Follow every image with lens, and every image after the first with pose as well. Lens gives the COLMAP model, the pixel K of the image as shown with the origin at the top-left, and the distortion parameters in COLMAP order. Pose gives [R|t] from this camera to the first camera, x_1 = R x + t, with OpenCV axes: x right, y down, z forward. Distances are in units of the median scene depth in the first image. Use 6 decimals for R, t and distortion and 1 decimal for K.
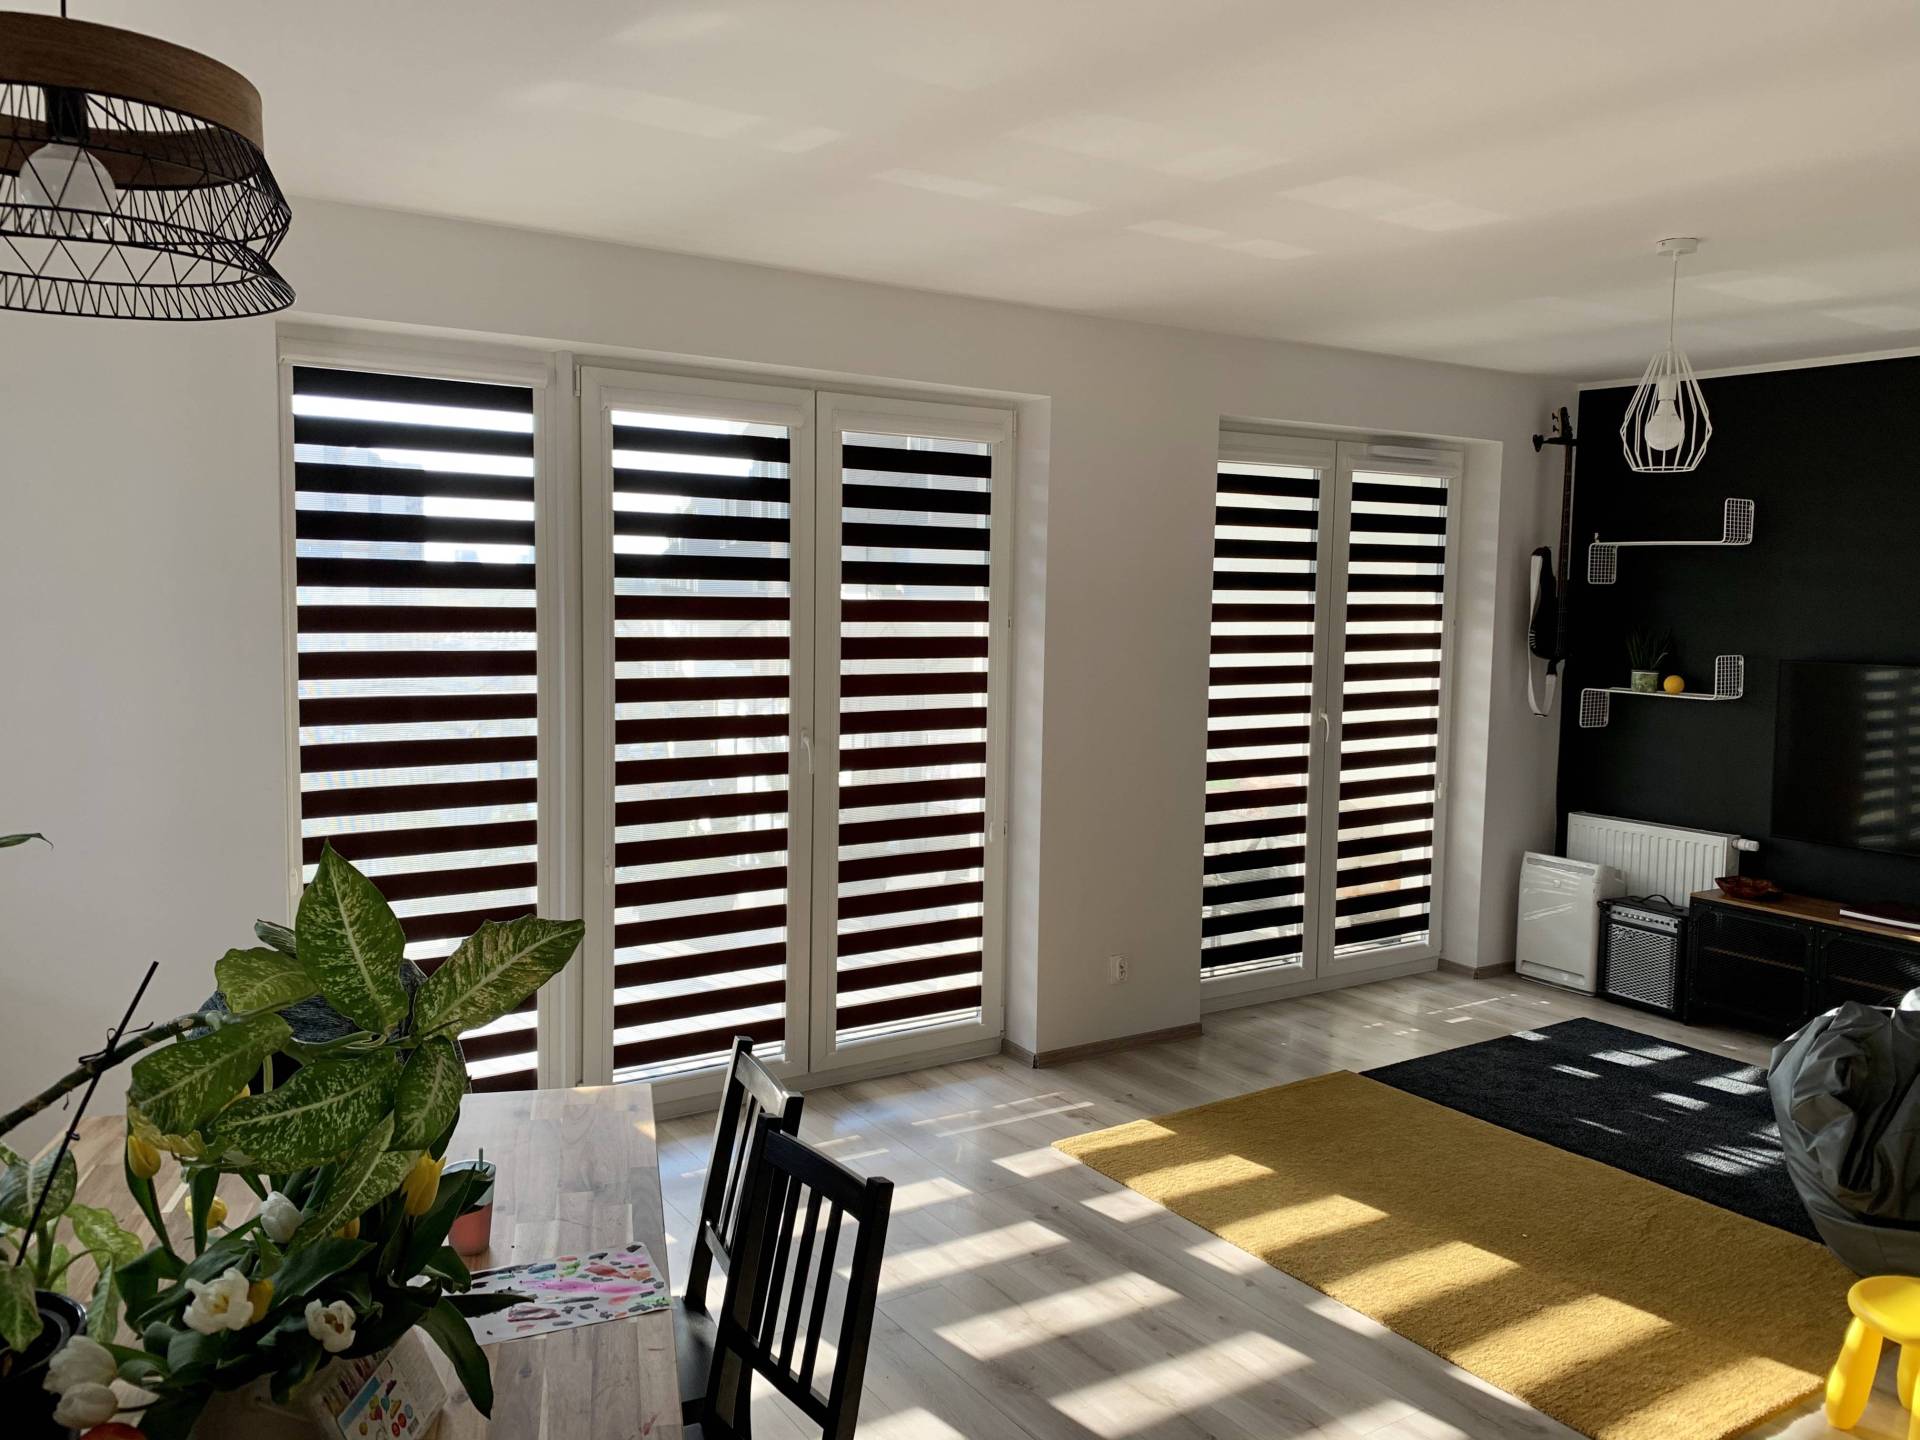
lens RADIAL K [[1613.8, 0, 960.0], [0, 1613.8, 720.0], [0, 0, 1]] dist [0.076744, -0.079766]
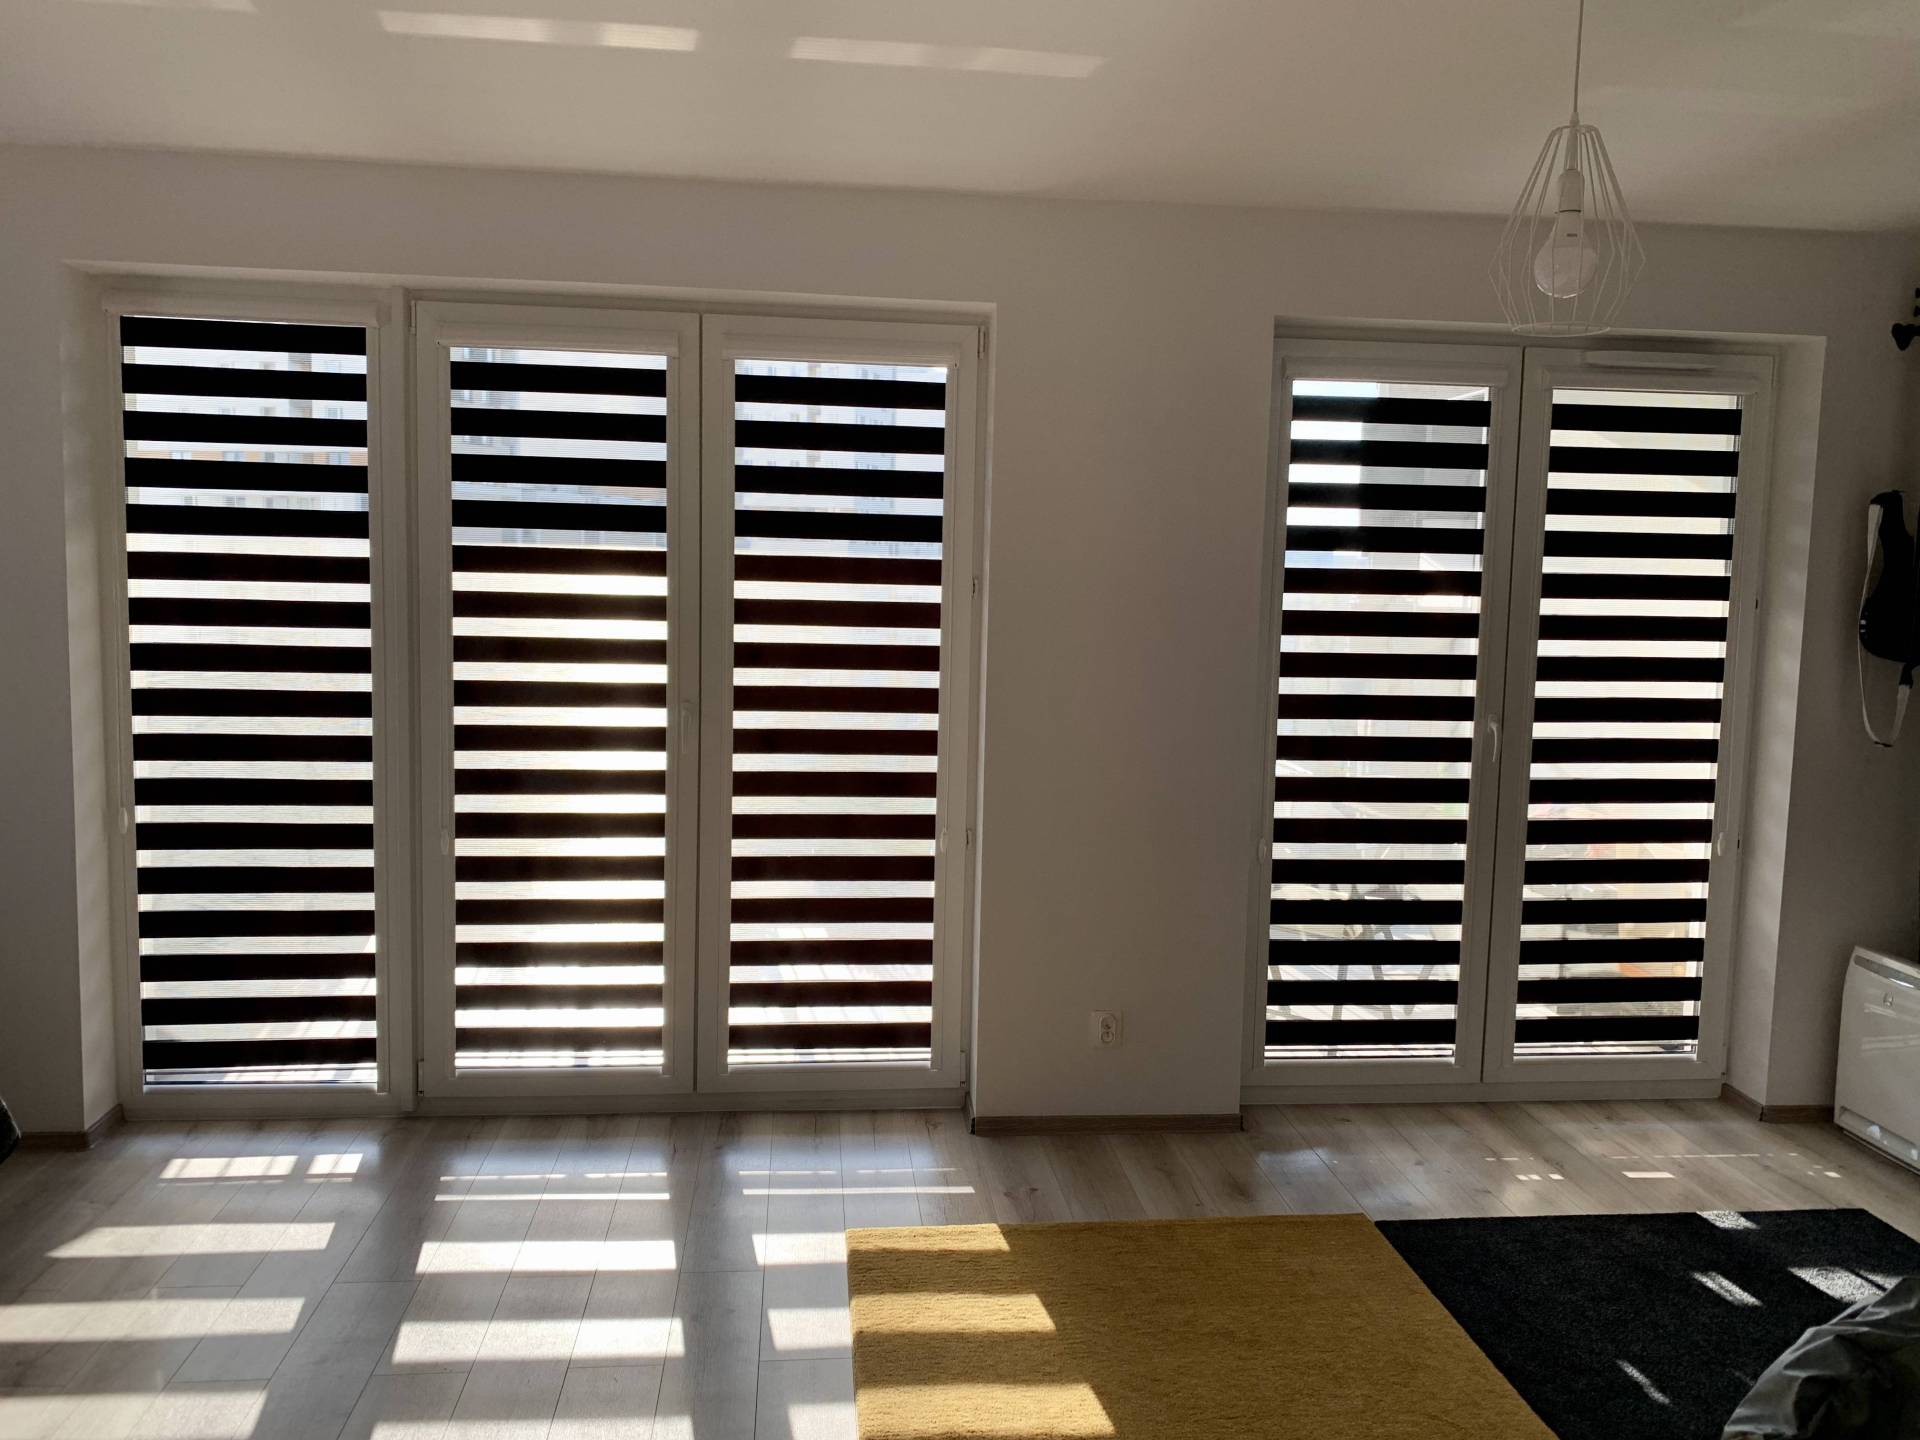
lens RADIAL K [[1595.1, 0, 826.6], [0, 1595.1, 713.9], [0, 0, 1]] dist [0.012868, 0.000518]
pose [[0.870044, 0.058643, -0.489474, 0.354905], [-0.051378, 0.998279, 0.028278, -0.014751], [0.490290, 0.000545, 0.871559, 0.253728]]
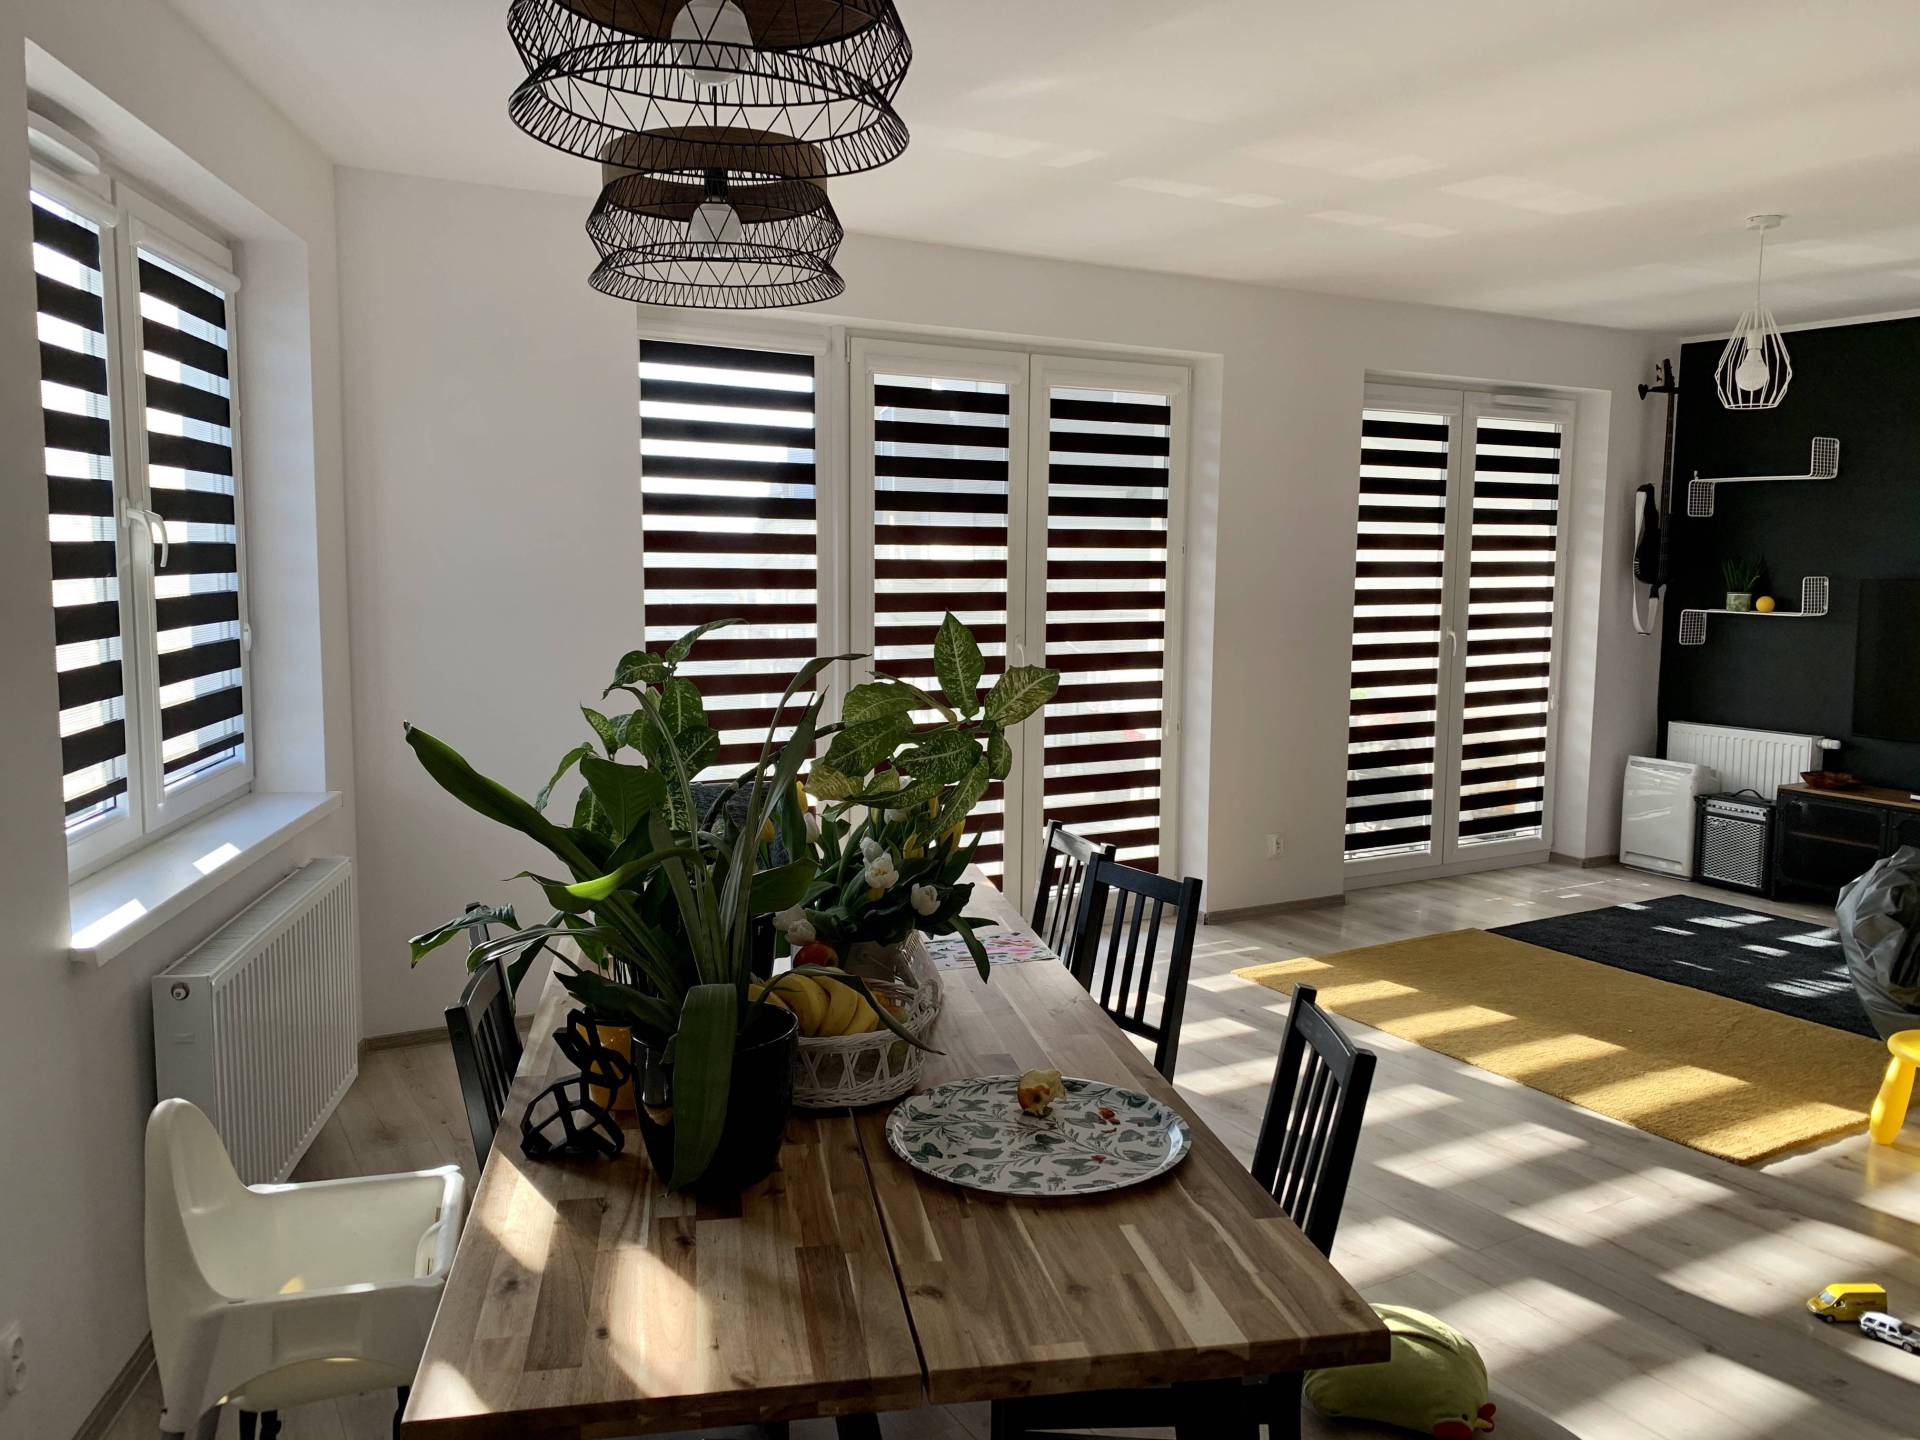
lens RADIAL K [[1613.8, 0, 960.0], [0, 1613.8, 720.0], [0, 0, 1]] dist [0.076744, -0.079766]
pose [[0.998652, -0.002325, -0.051859, -0.069455], [0.003328, 0.999809, 0.019279, 0.039960], [0.051805, -0.019425, 0.998468, -0.184746]]
